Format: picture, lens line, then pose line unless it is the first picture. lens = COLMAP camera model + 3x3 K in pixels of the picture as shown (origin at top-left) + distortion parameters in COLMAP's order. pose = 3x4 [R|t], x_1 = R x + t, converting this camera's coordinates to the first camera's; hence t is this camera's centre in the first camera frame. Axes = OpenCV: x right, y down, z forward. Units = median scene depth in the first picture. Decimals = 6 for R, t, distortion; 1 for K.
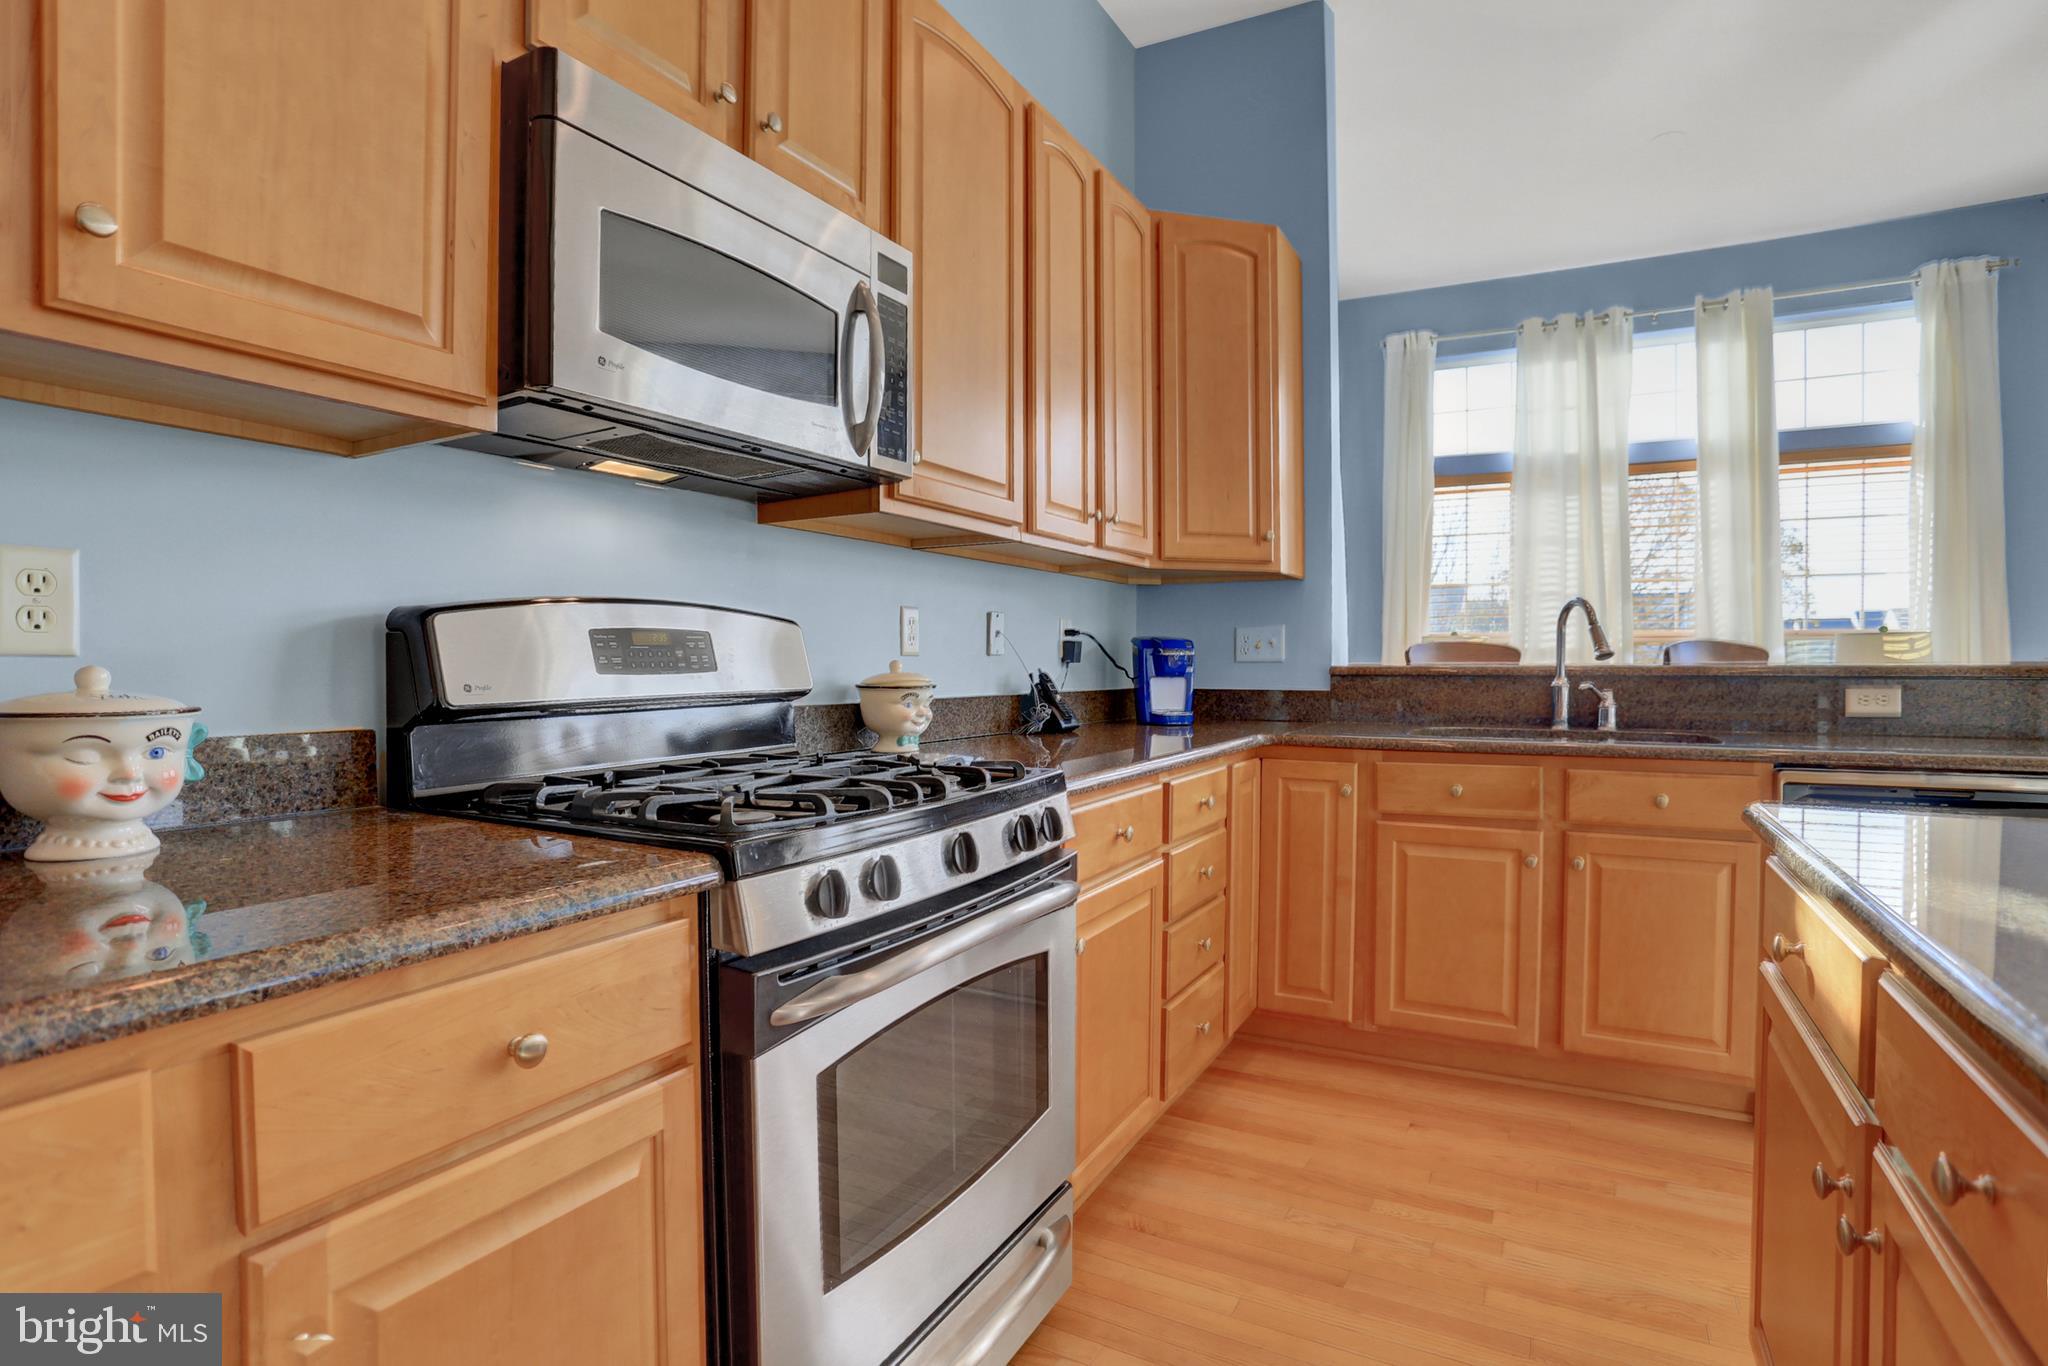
lens RADIAL K [[1061.3, 0, 1024.0], [0, 1061.3, 683.0], [0, 0, 1]] dist [-0.057041, 0.037357]
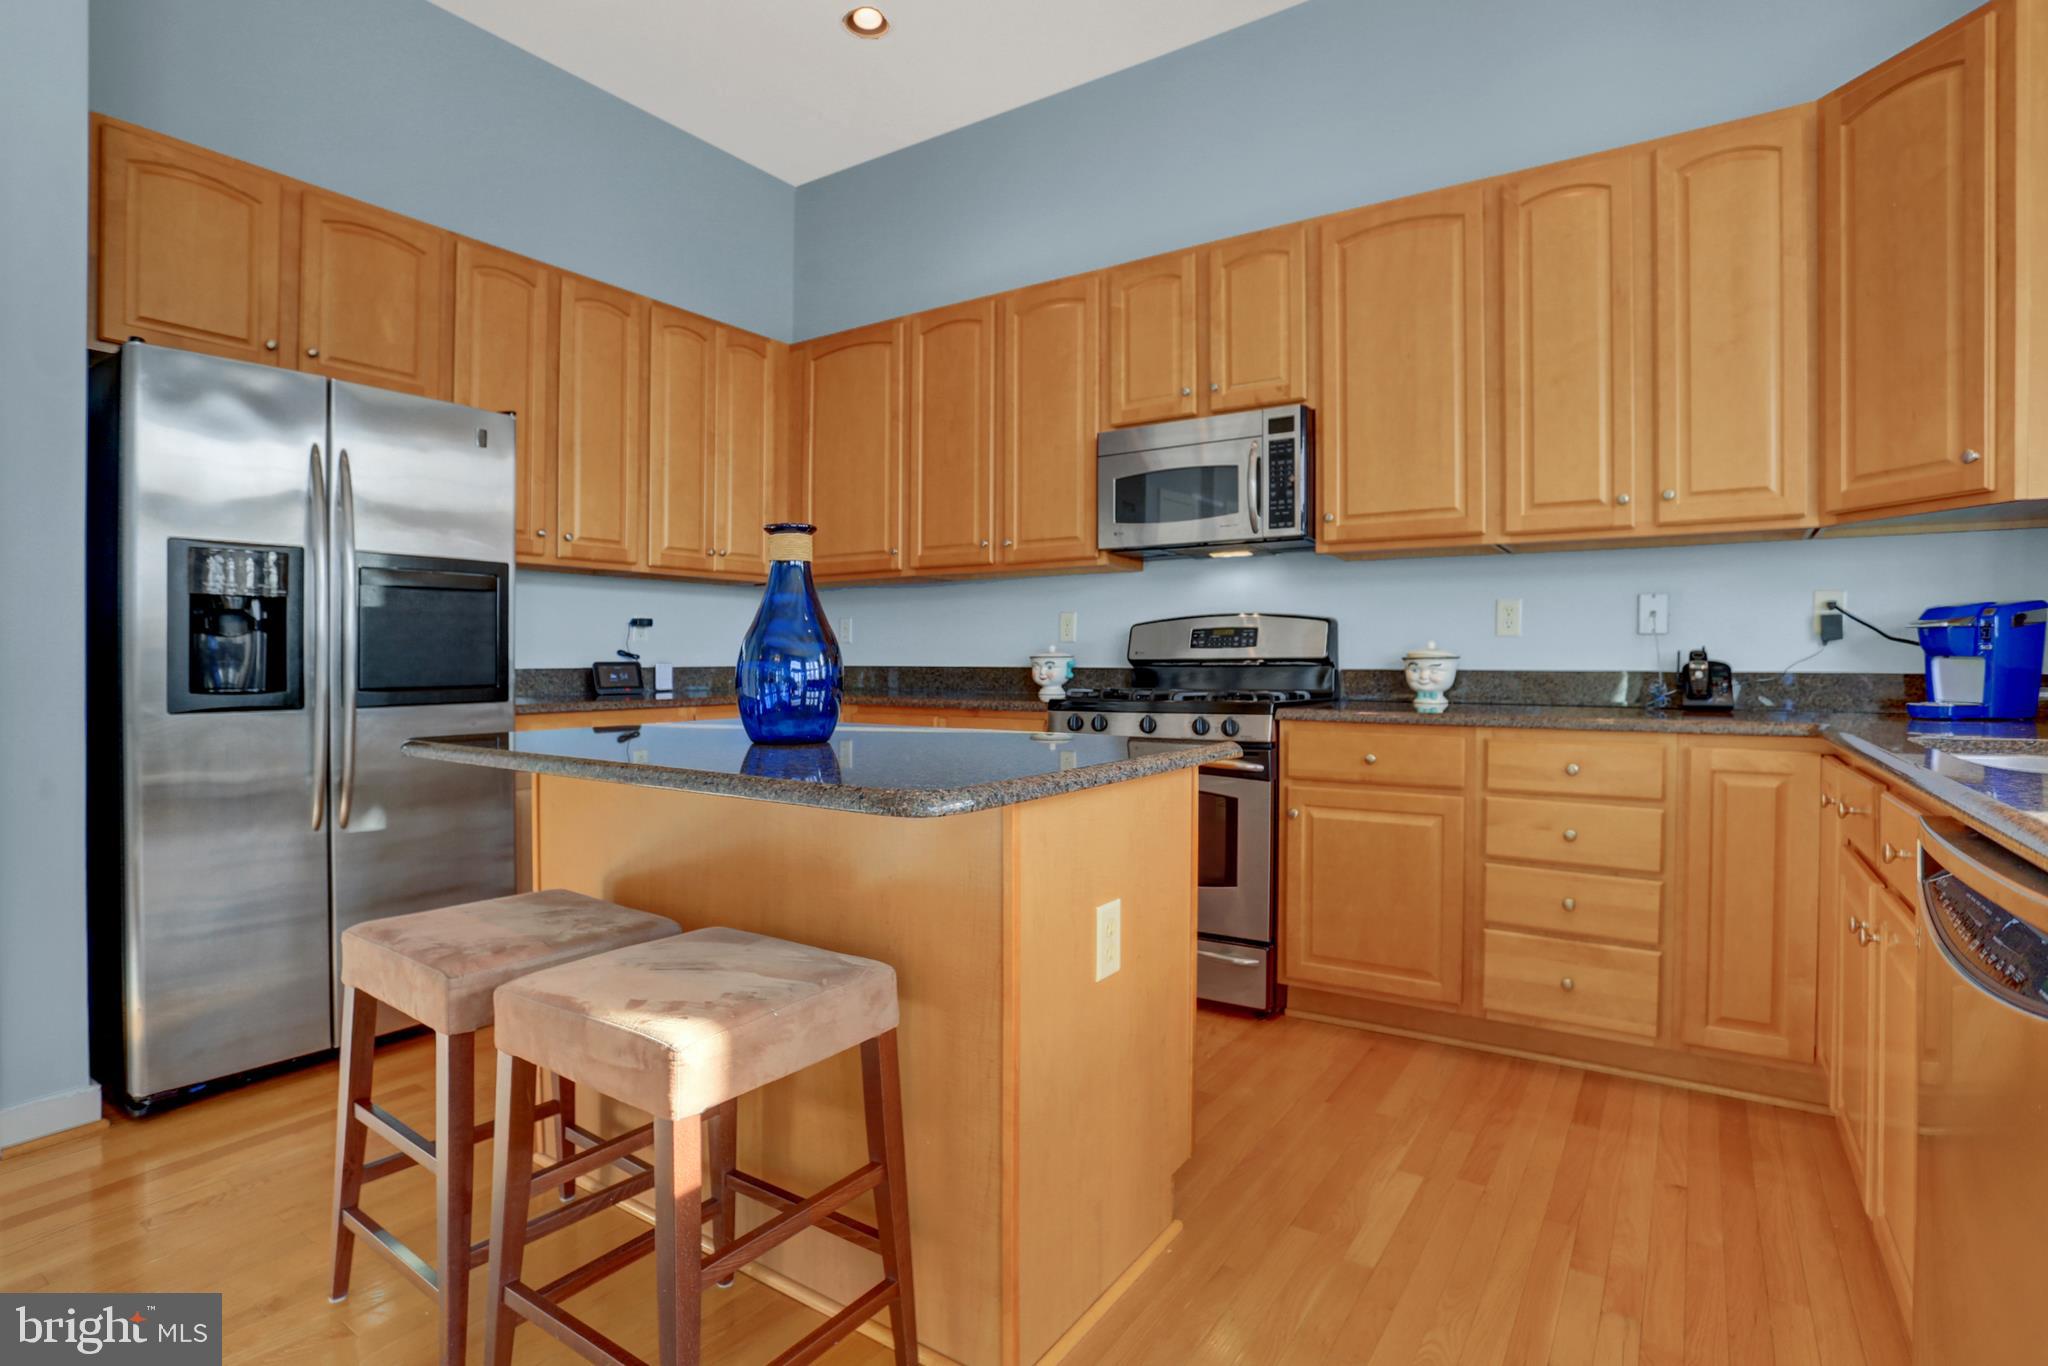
lens RADIAL K [[1034.5, 0, 973.7], [0, 1034.5, 655.8], [0, 0, 1]] dist [-0.041942, 0.000286]
pose [[-0.144084, -0.001410, -0.989564, 1.035415], [-0.021331, 0.999771, 0.001681, 0.008167], [0.989336, 0.021351, -0.144081, 0.454639]]
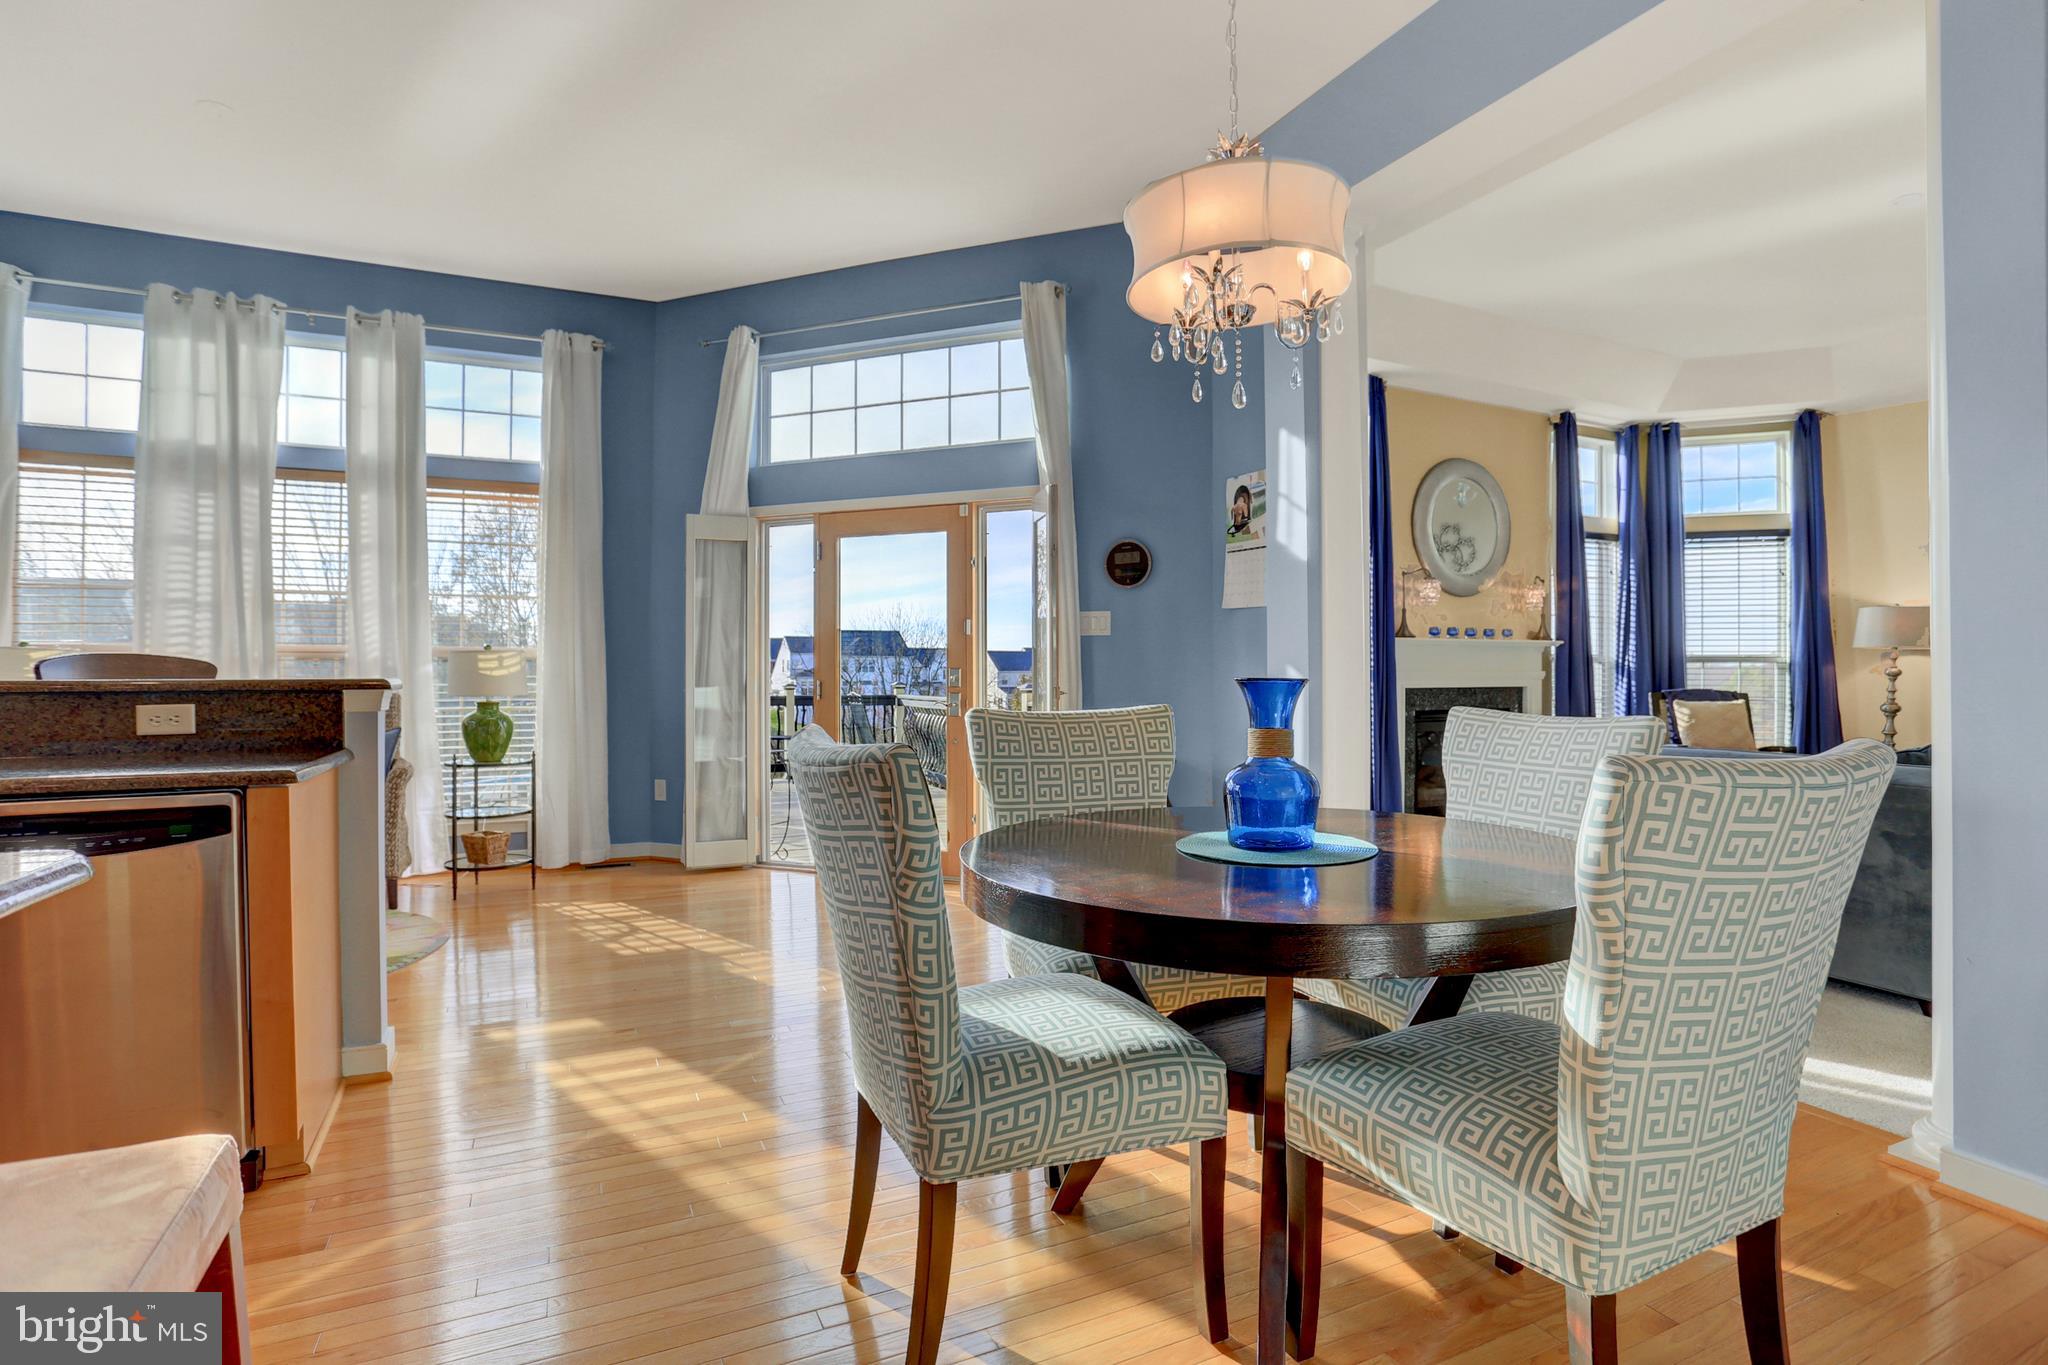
lens RADIAL K [[992.6, 0, 1021.7], [0, 992.6, 673.0], [0, 0, 1]] dist [-0.002824, 0.000588]
pose [[0.628946, 0.001749, 0.777447, 0.571414], [0.018741, 0.999673, -0.017410, 0.006611], [-0.777223, 0.025520, 0.628708, -0.137401]]
